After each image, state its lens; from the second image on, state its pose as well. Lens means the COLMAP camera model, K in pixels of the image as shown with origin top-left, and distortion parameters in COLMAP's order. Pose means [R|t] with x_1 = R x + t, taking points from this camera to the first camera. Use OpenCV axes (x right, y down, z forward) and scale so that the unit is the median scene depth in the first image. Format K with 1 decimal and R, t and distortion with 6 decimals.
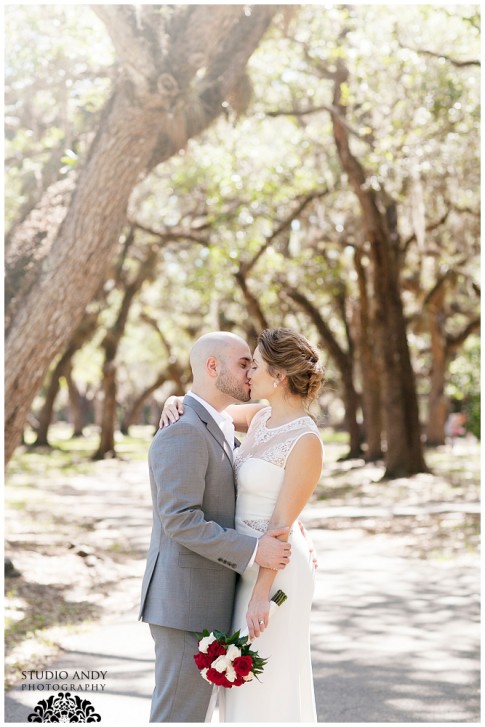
lens RADIAL K [[1817.5, 0, 242.5], [0, 1817.5, 363.5], [0, 0, 1]] dist [0.003125, -0.524588]
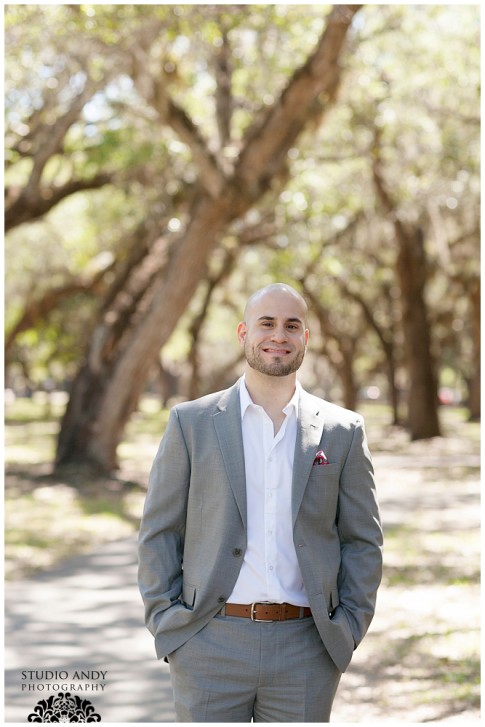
lens RADIAL K [[1817.5, 0, 242.5], [0, 1817.5, 363.5], [0, 0, 1]] dist [0.003125, -0.524588]
pose [[0.998867, 0.009347, -0.046668, 0.011129], [-0.008628, 0.999841, 0.015595, -0.006314], [0.046807, -0.015175, 0.998789, -0.154637]]
